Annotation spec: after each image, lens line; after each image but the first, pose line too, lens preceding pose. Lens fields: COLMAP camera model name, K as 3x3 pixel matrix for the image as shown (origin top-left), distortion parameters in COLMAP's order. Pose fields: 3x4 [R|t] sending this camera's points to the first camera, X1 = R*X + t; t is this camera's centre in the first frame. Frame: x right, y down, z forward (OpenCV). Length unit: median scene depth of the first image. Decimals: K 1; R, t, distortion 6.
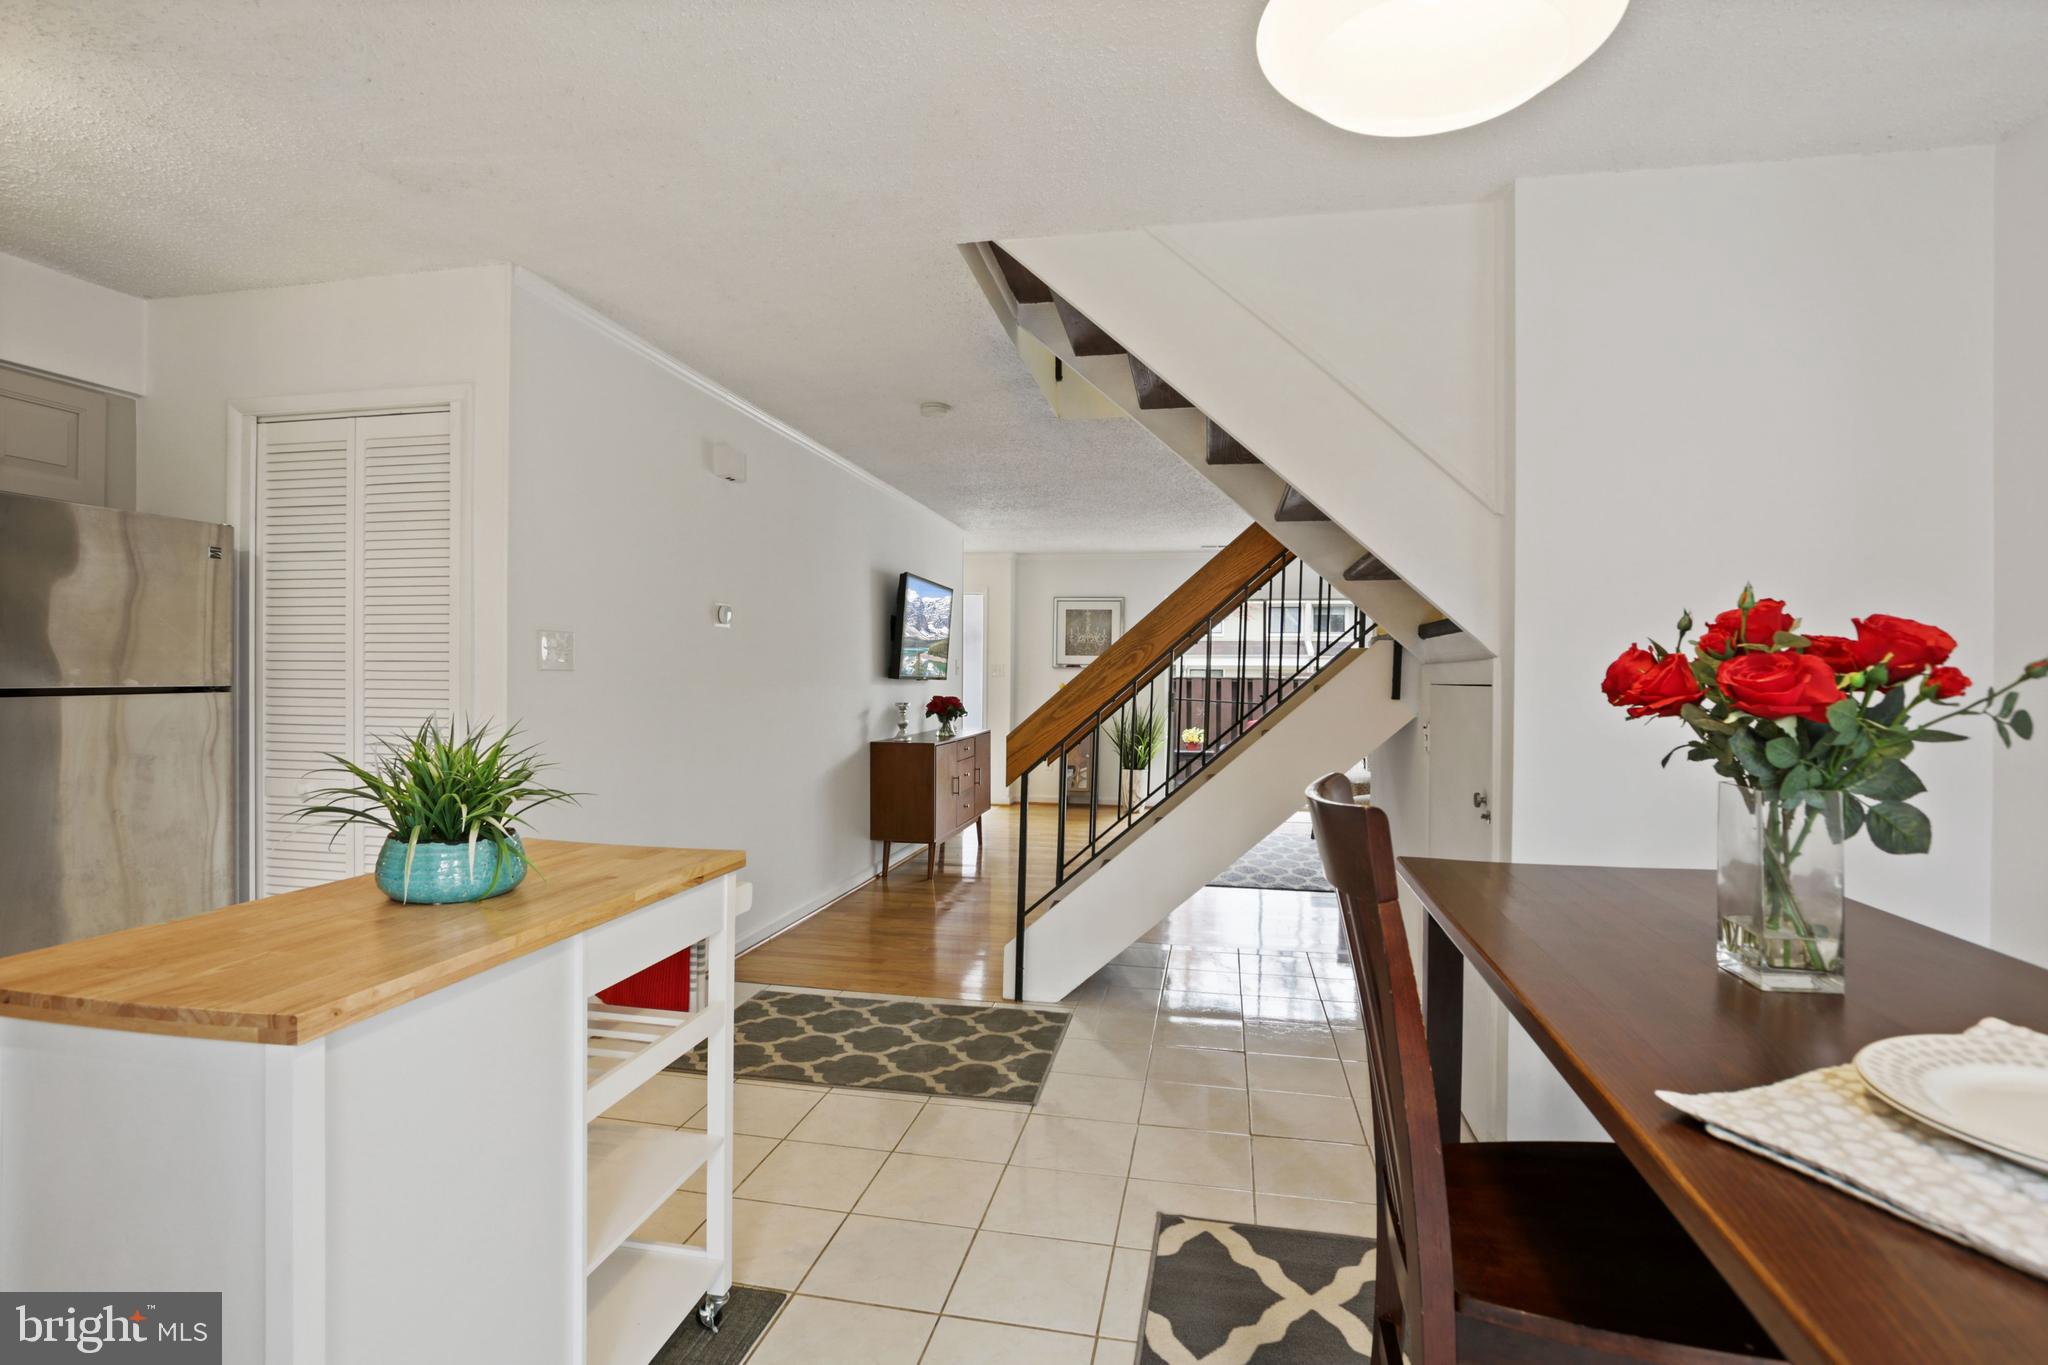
lens RADIAL K [[1000.3, 0, 1007.8], [0, 1000.3, 677.3], [0, 0, 1]] dist [-0.045939, 0.025399]
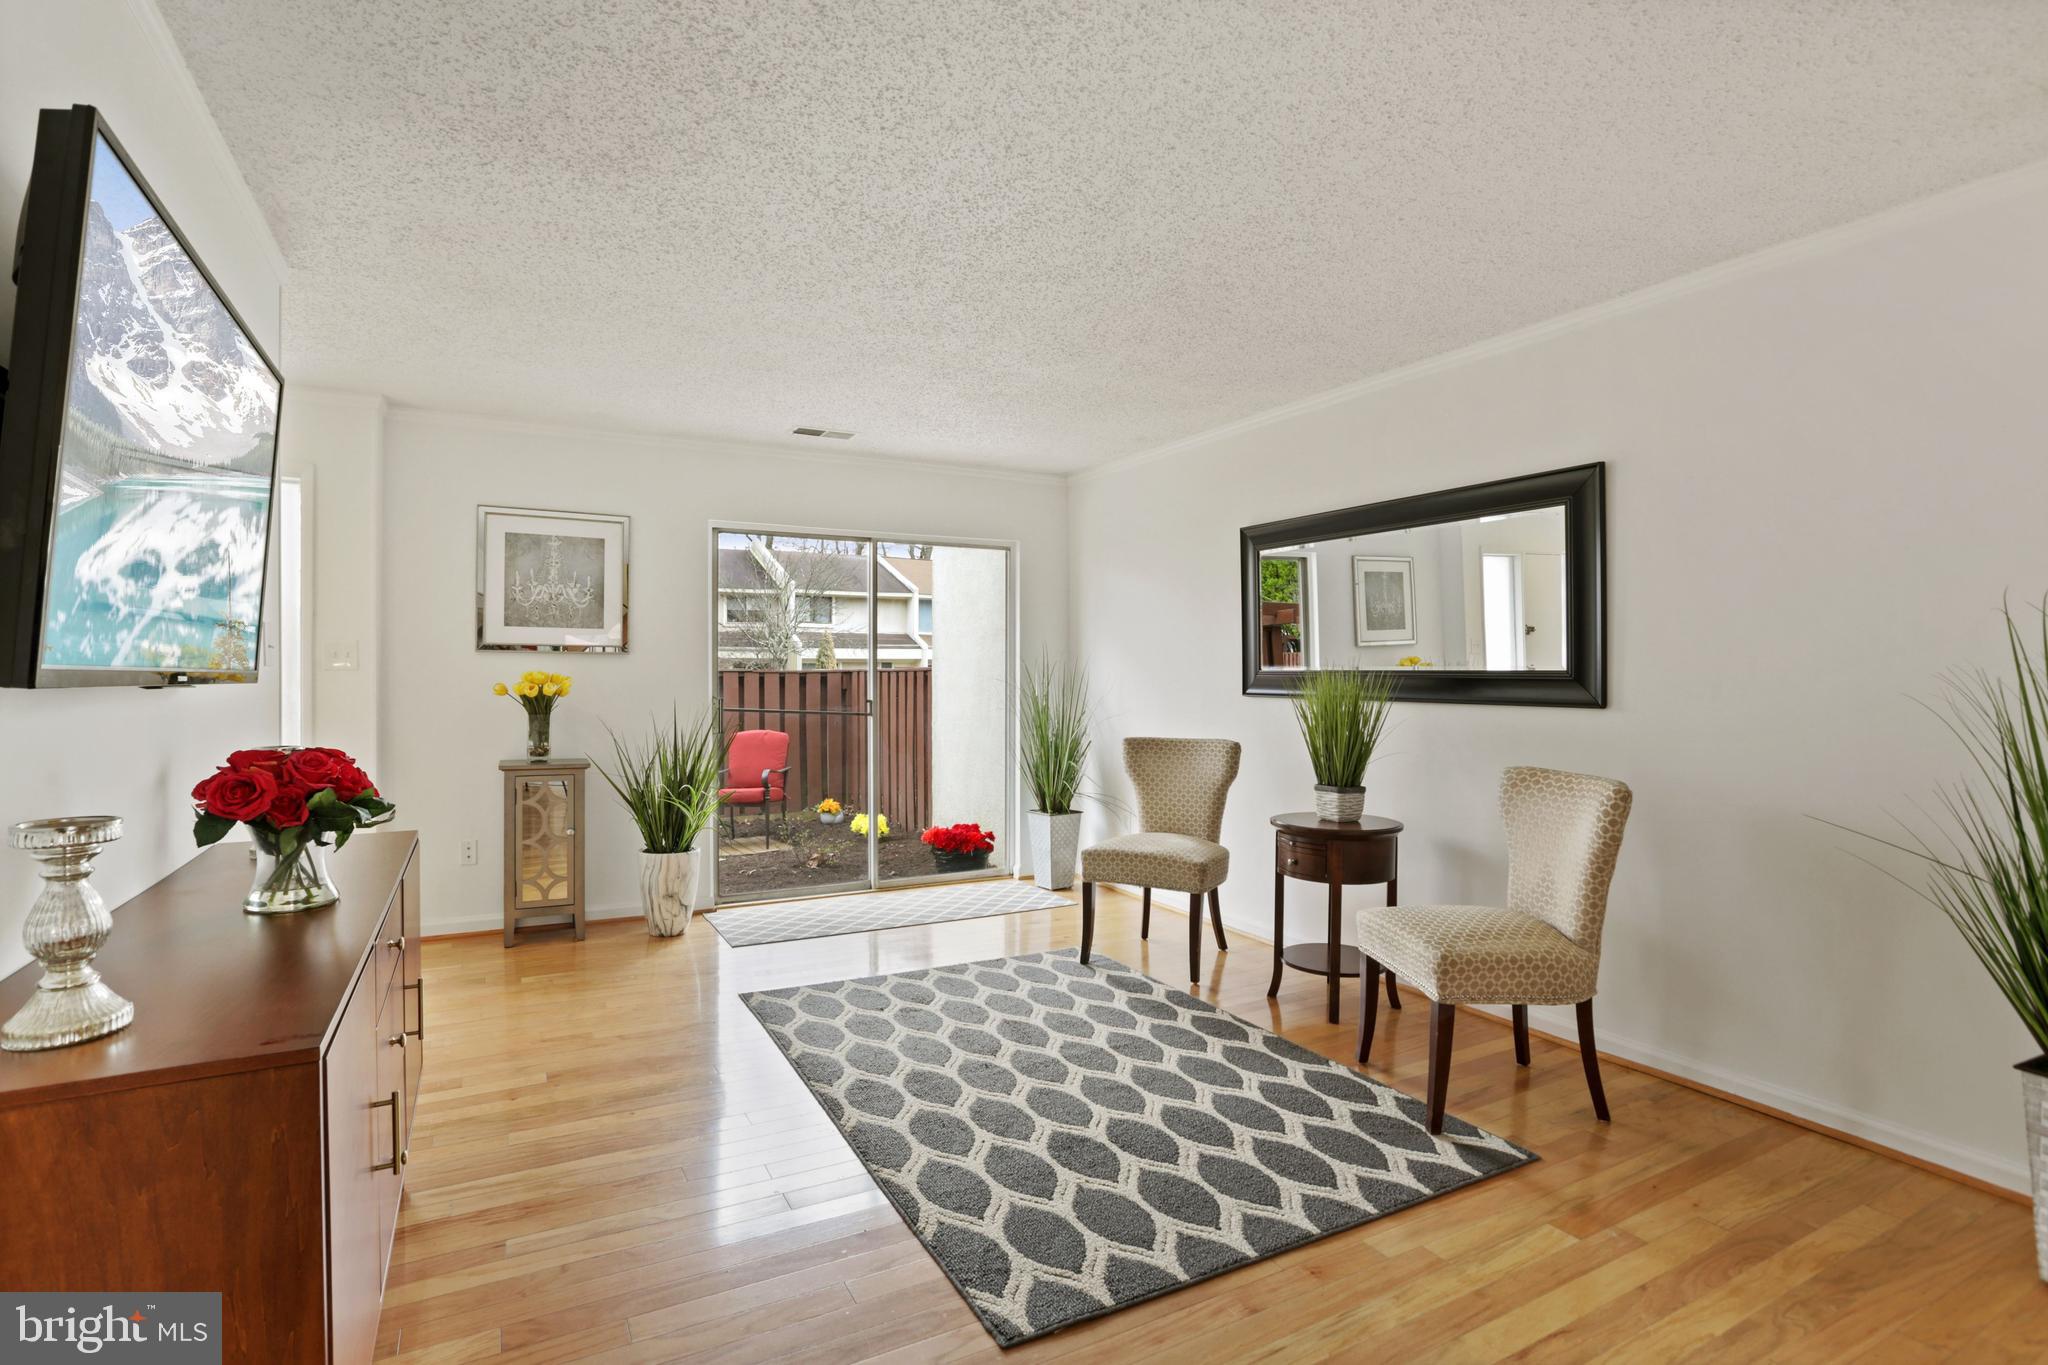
lens RADIAL K [[977.4, 0, 1003.7], [0, 977.4, 662.5], [0, 0, 1]] dist [-0.053352, 0.021410]
pose [[0.770506, -0.001629, 0.637431, -0.149424], [0.005679, 0.999975, -0.004309, -0.002916], [-0.637408, 0.006940, 0.770495, 1.336735]]
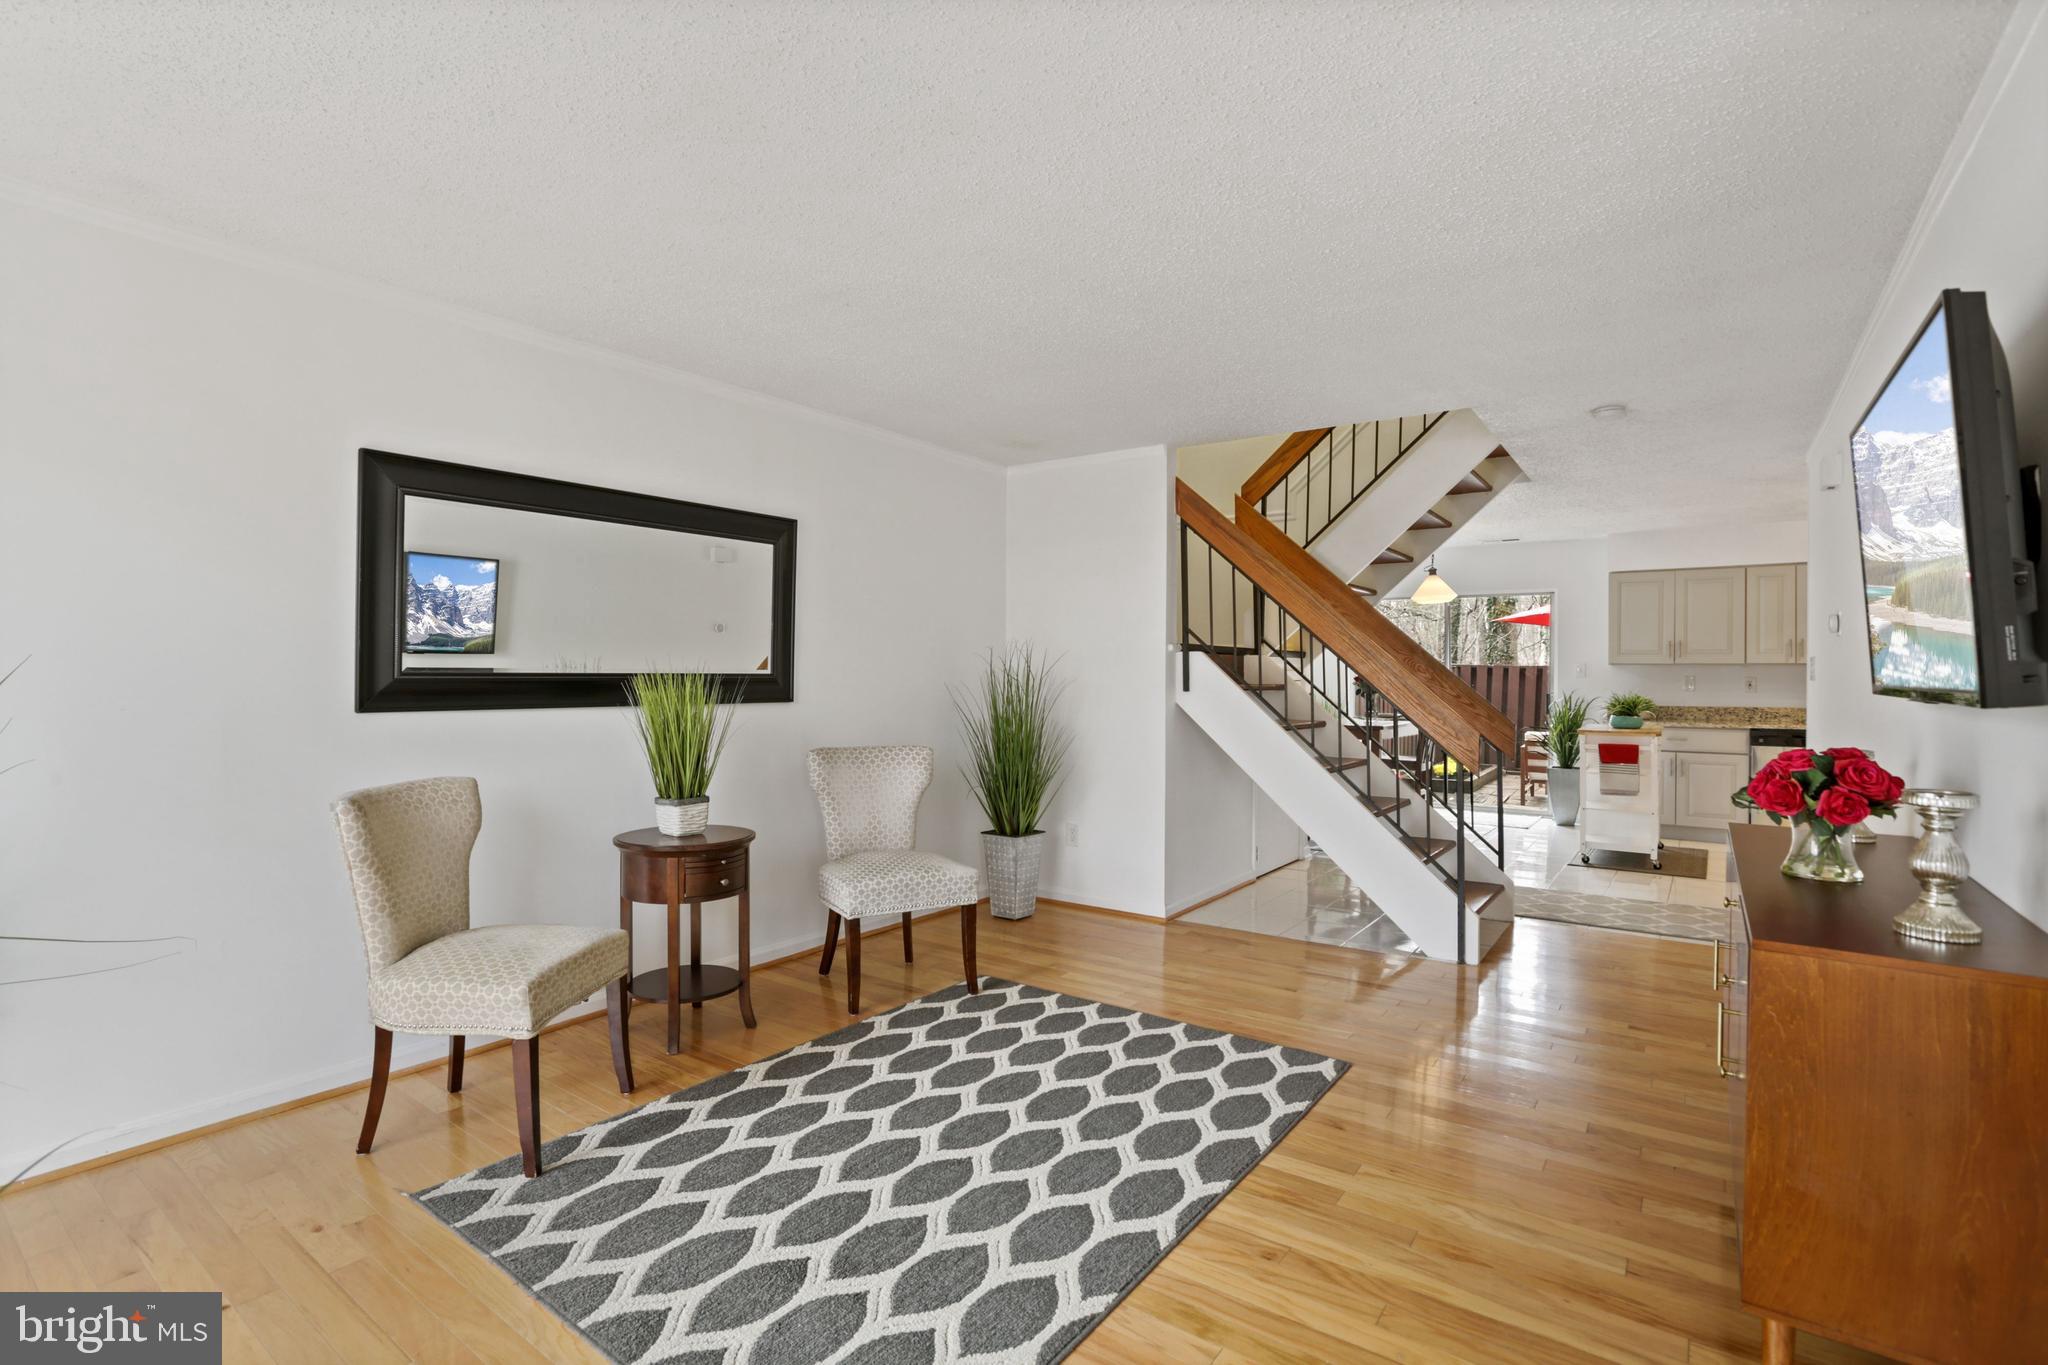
lens RADIAL K [[961.2, 0, 1008.4], [0, 961.2, 669.9], [0, 0, 1]] dist [-0.055905, 0.021735]
pose [[-0.908012, -0.012599, 0.418754, 0.088861], [-0.013679, 0.999906, 0.000424, -0.006002], [-0.418720, -0.005343, -0.908100, 2.612120]]
